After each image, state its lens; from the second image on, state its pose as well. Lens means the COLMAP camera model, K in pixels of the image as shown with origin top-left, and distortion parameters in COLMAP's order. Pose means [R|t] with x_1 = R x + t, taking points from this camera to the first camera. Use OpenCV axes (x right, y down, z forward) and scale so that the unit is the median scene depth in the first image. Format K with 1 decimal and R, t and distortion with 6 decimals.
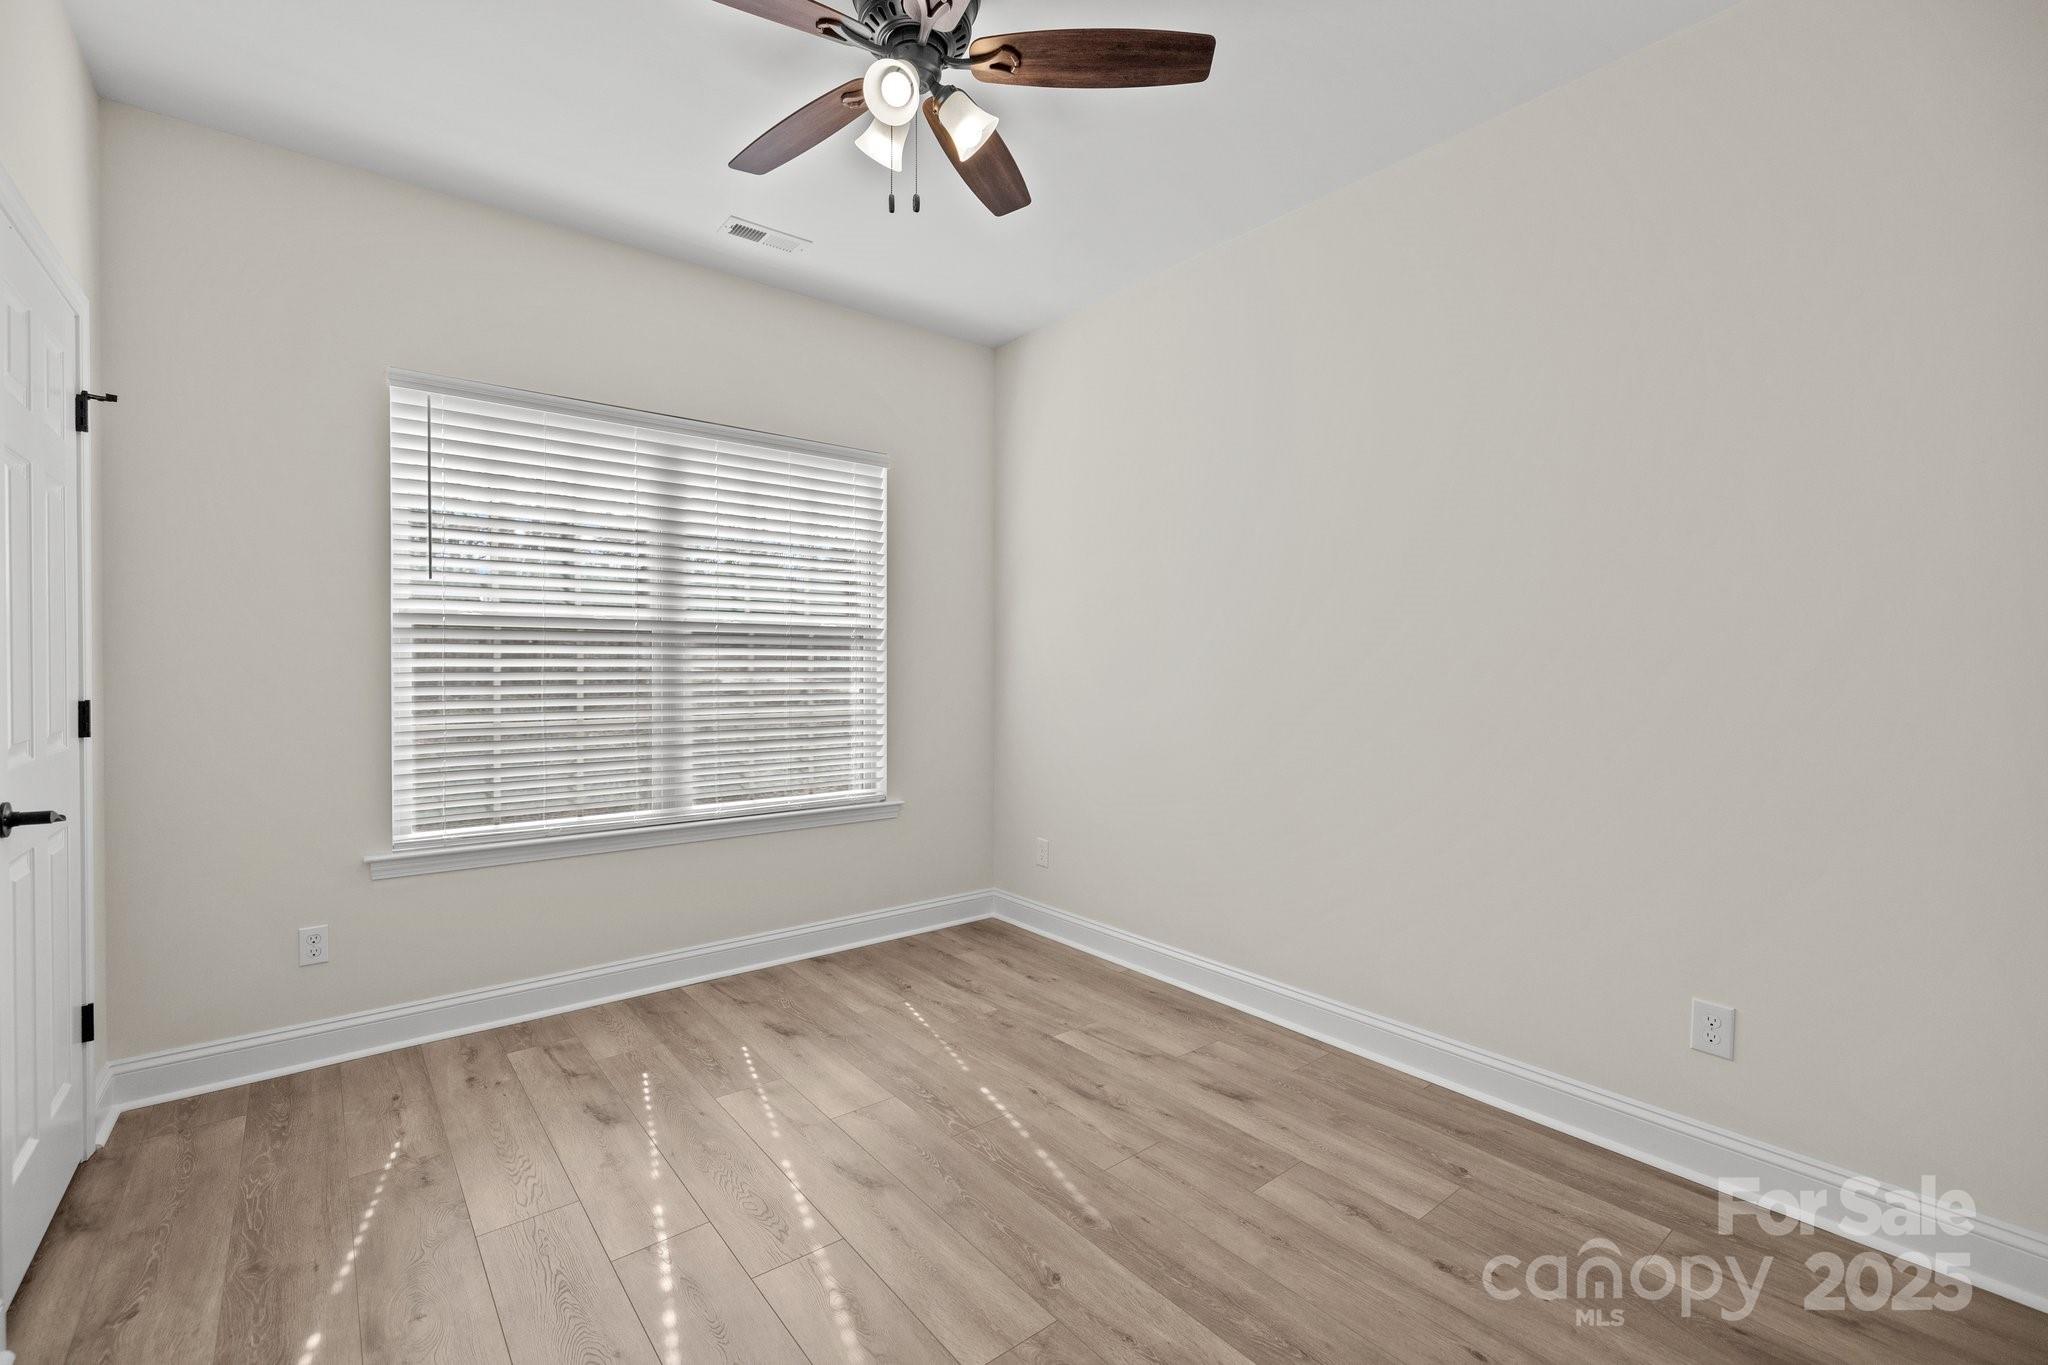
lens RADIAL K [[858.9, 0, 1017.0], [0, 858.9, 674.2], [0, 0, 1]] dist [0.000051, -0.001711]
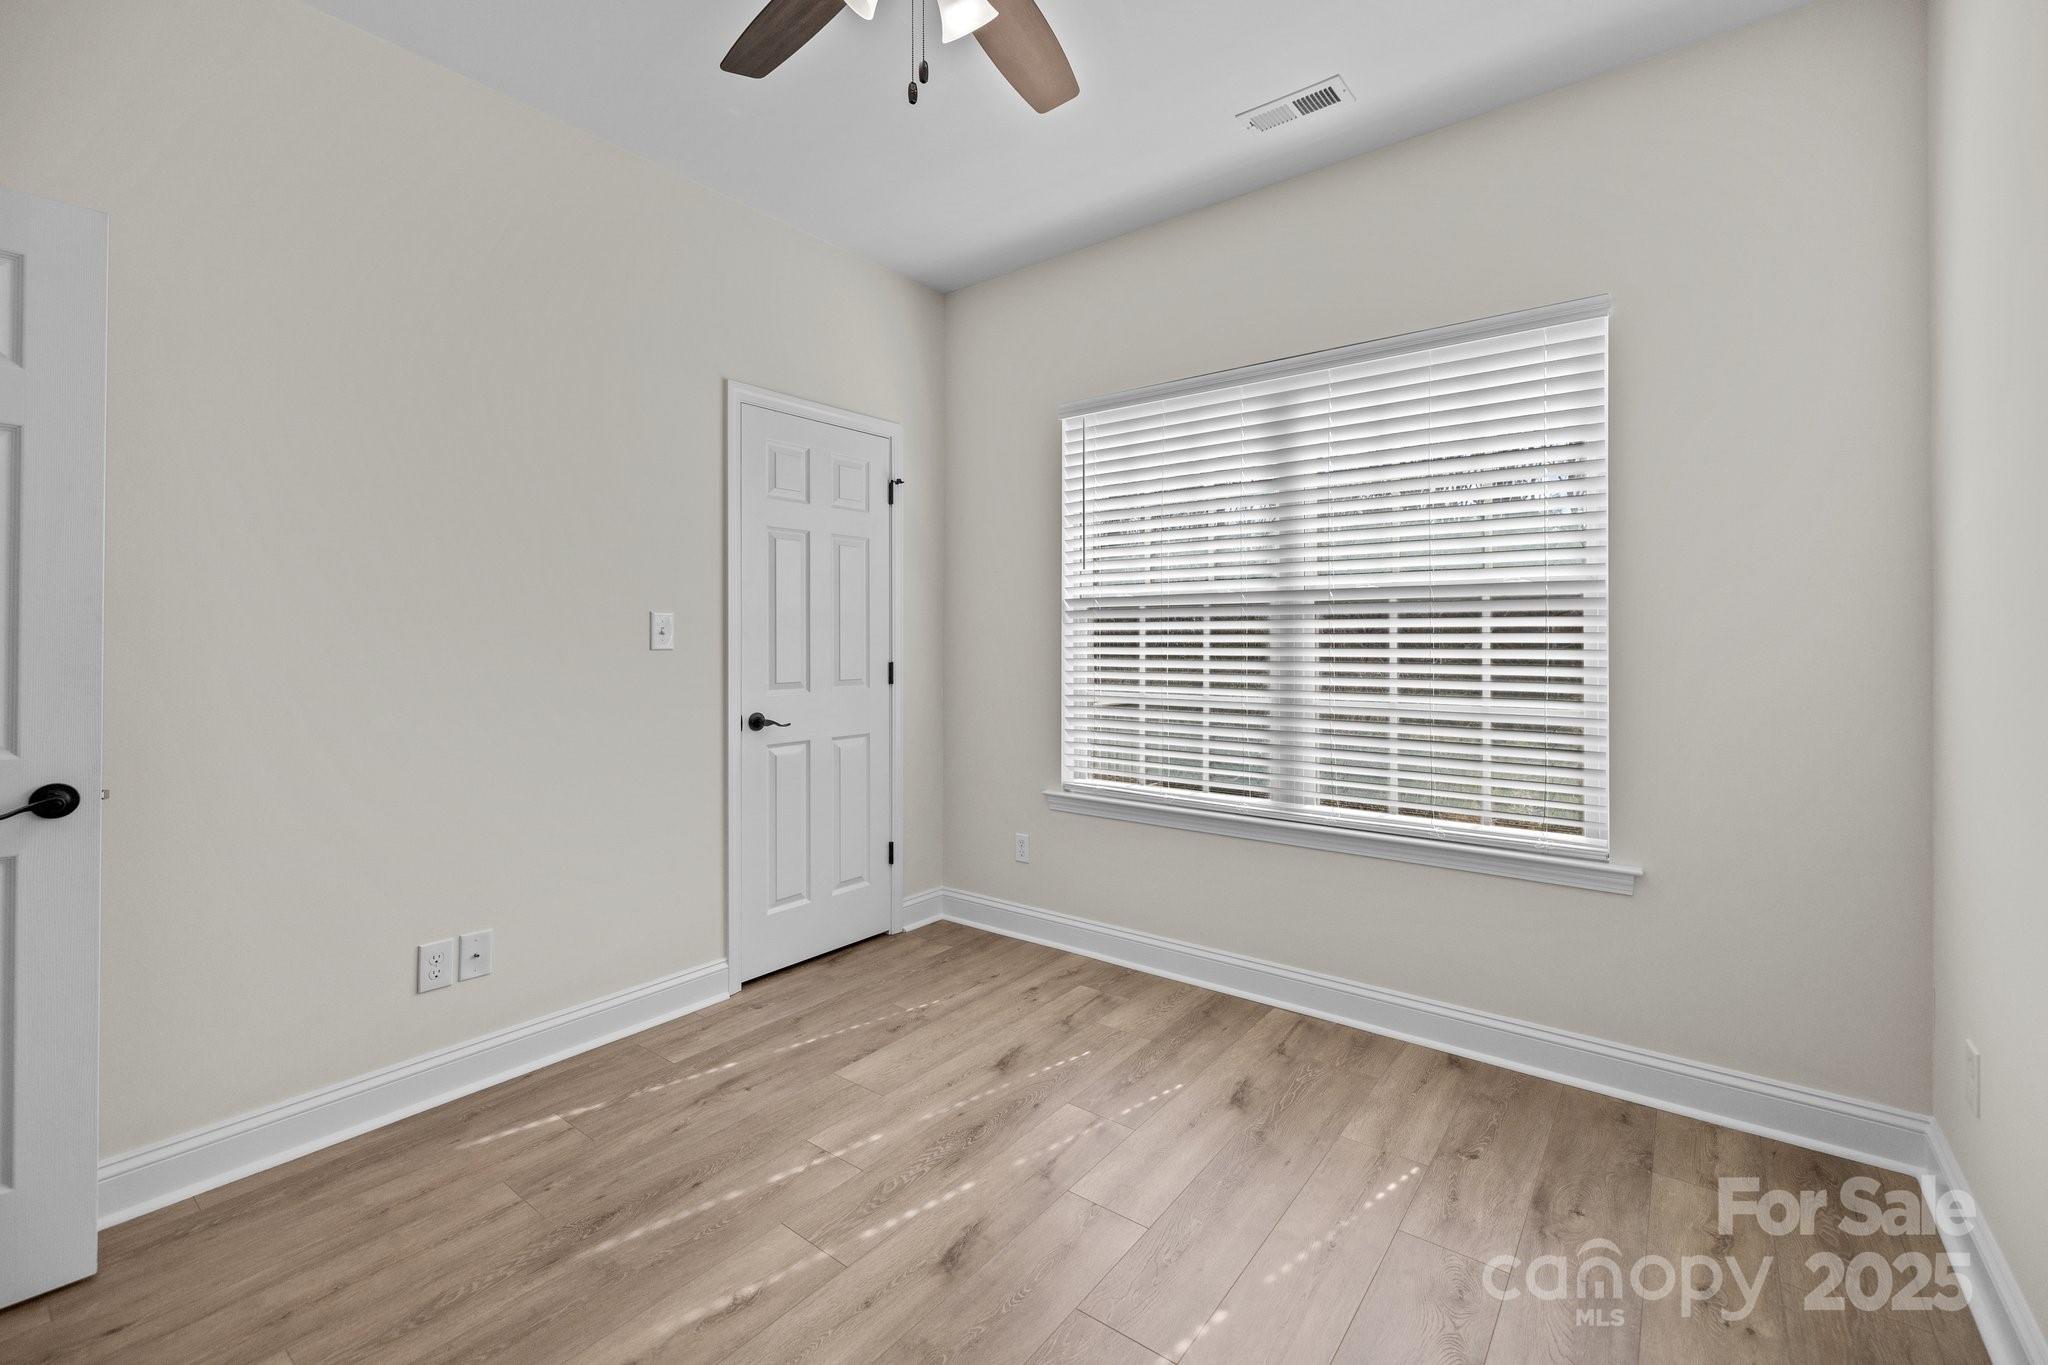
lens RADIAL K [[858.9, 0, 975.1], [0, 858.9, 640.7], [0, 0, 1]] dist [0.000051, -0.001711]
pose [[0.231228, -0.000406, -0.972900, 0.448963], [-0.006885, 0.999974, -0.002054, -0.007381], [0.972875, 0.007173, 0.231219, 0.568801]]
